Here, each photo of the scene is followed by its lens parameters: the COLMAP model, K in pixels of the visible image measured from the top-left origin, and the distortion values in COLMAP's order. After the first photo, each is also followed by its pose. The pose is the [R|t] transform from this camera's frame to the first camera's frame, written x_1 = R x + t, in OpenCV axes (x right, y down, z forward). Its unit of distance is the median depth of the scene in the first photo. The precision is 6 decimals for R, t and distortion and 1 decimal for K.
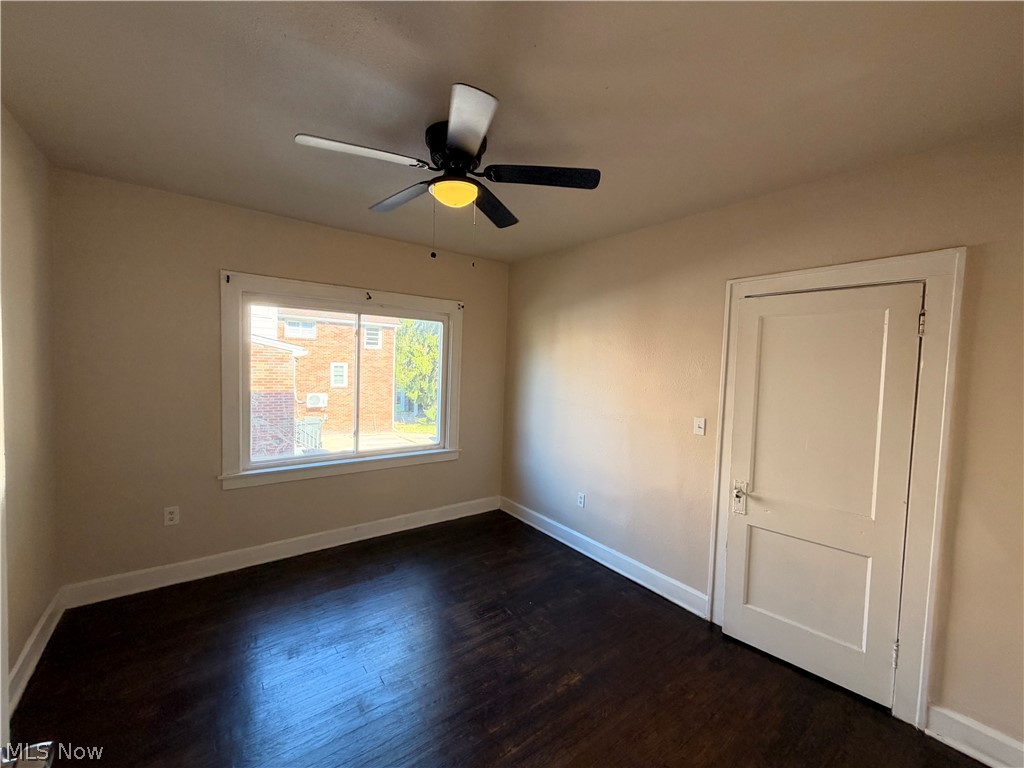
lens RADIAL K [[414.1, 0, 515.9], [0, 414.1, 385.9], [0, 0, 1]] dist [0.000022, -0.000251]
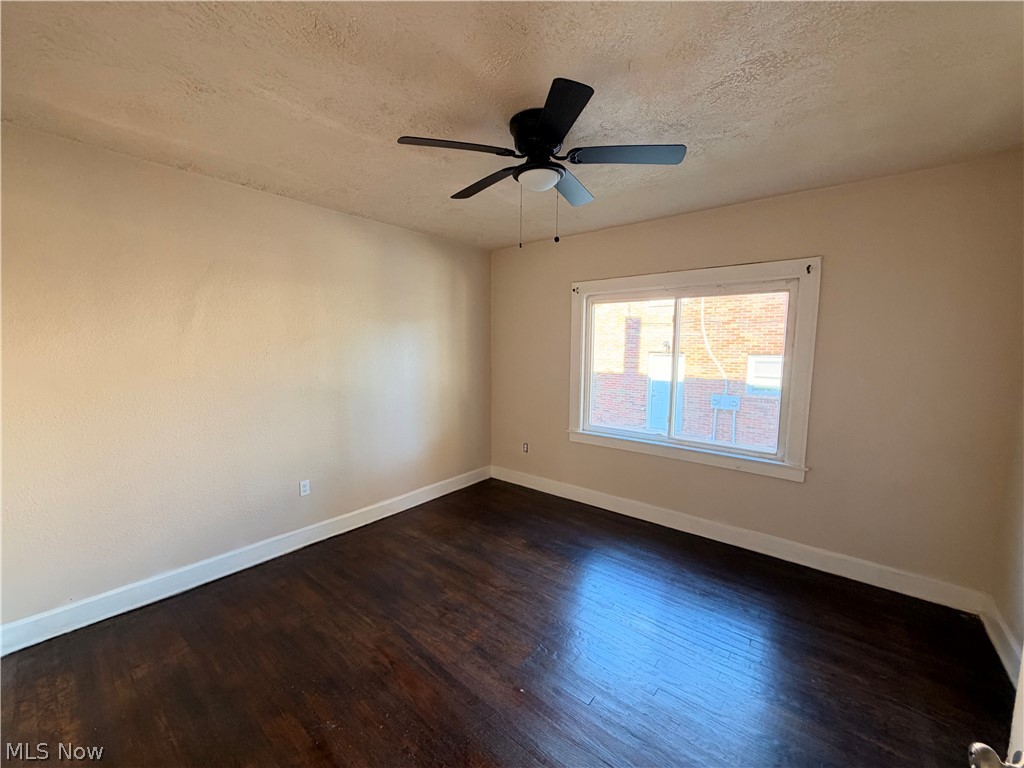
lens RADIAL K [[414.1, 0, 522.2], [0, 414.1, 383.9], [0, 0, 1]] dist [0.000022, -0.000251]
pose [[0.236554, 0.065093, -0.969435, 0.441361], [-0.058780, 0.996885, 0.052593, -0.000898], [0.969839, 0.044542, 0.239644, 0.368250]]
